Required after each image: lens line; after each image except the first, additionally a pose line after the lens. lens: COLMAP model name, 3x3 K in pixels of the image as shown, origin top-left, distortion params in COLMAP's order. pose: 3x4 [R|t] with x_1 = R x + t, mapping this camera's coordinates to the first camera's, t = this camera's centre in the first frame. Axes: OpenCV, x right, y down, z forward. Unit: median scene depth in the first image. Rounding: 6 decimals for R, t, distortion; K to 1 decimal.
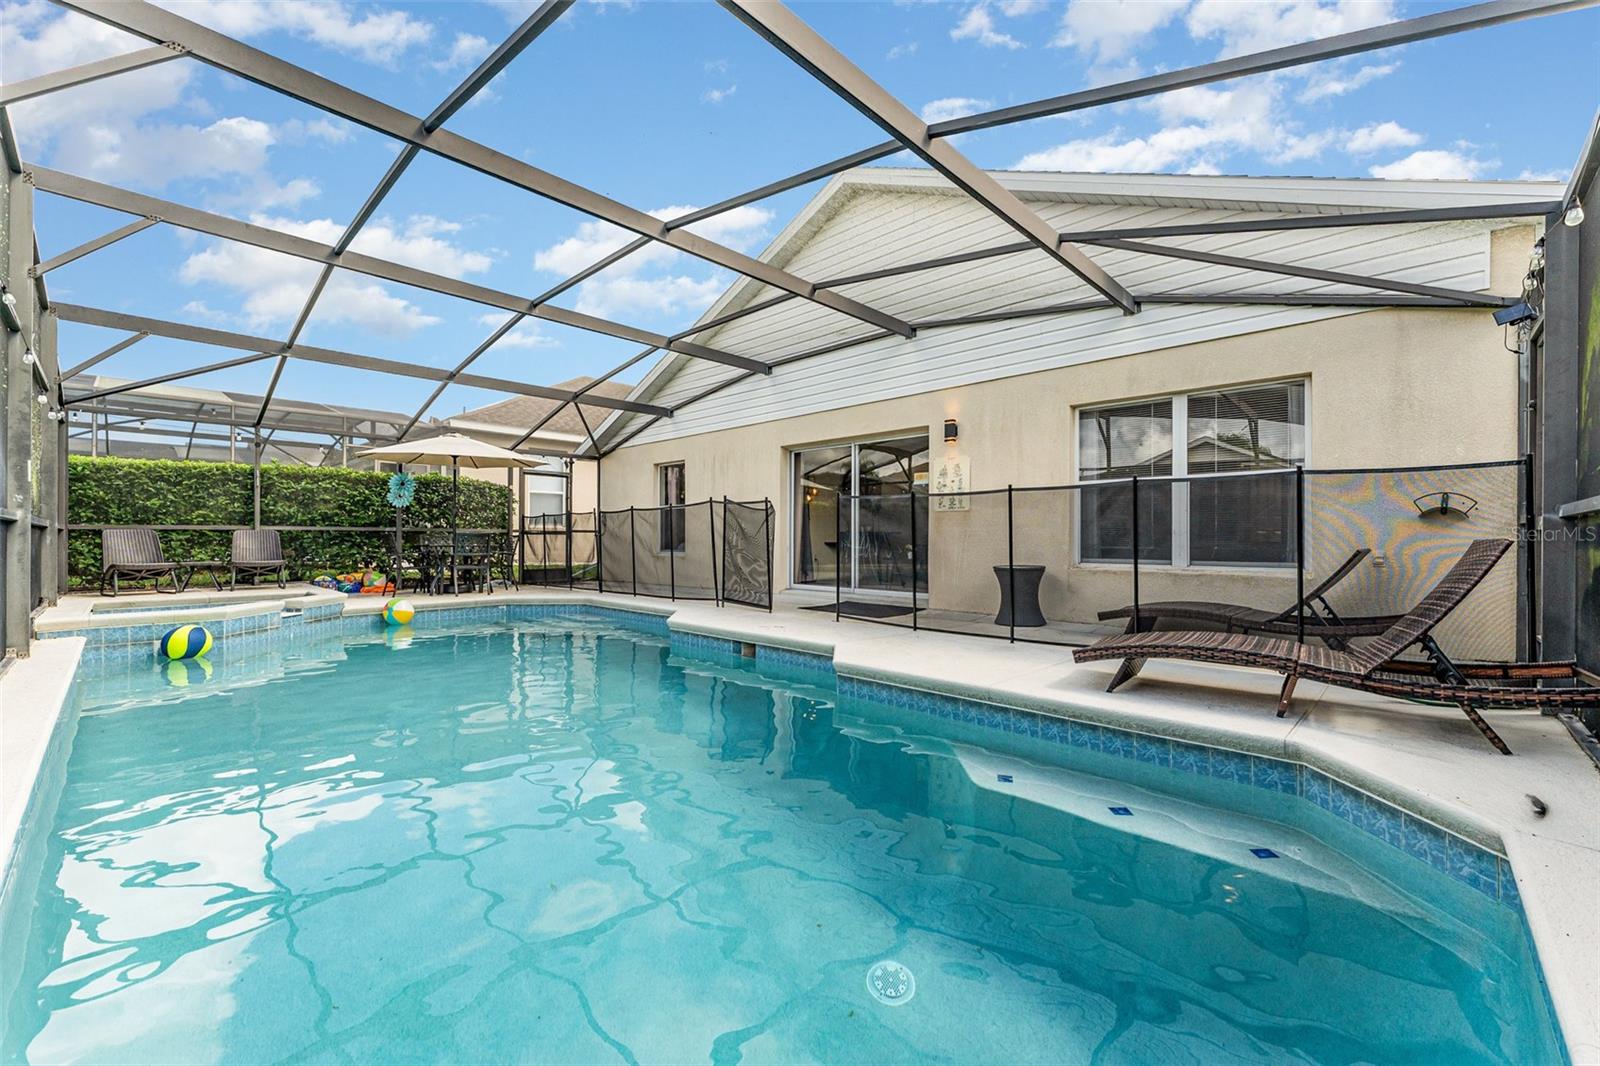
lens RADIAL K [[641.1, 0, 773.4], [0, 641.1, 539.8], [0, 0, 1]] dist [0.000203, 0.000442]
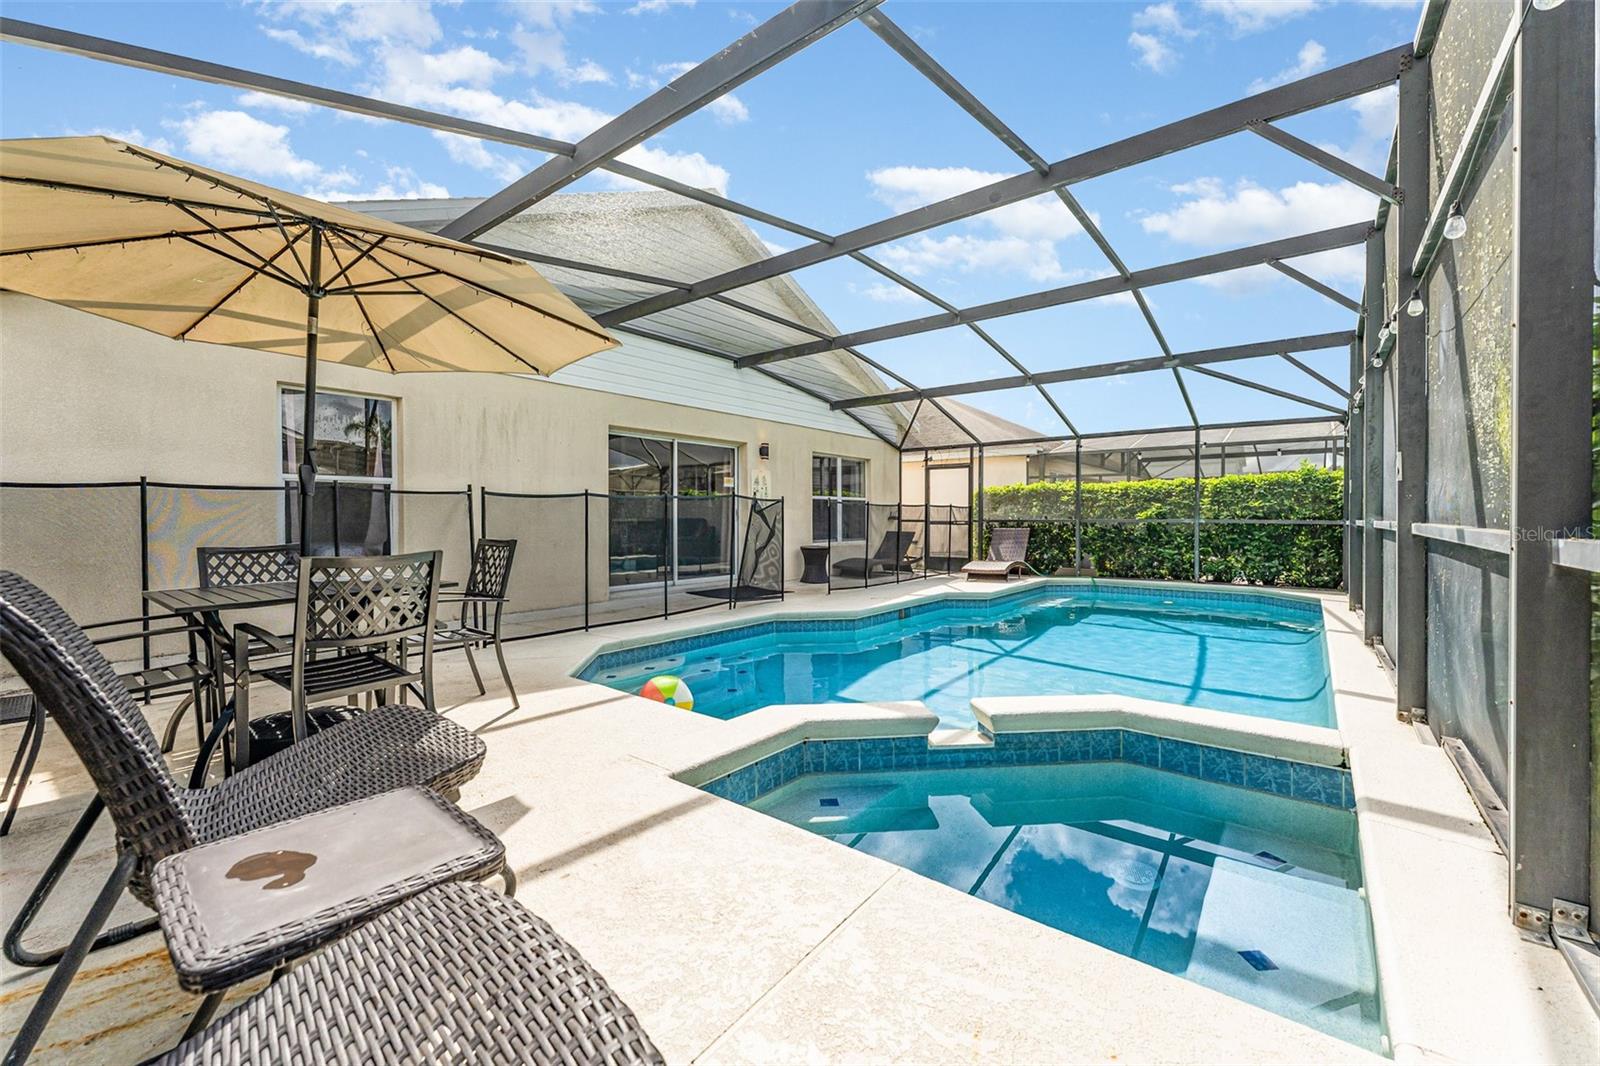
lens RADIAL K [[648.3, 0, 800.0], [0, 648.3, 533.0], [0, 0, 1]] dist [0.000006, 0.000087]
pose [[-0.109378, -0.022693, 0.993741, -1.081455], [0.003040, 0.999727, 0.023165, -0.028185], [-0.993996, 0.005555, -0.109279, 1.055160]]
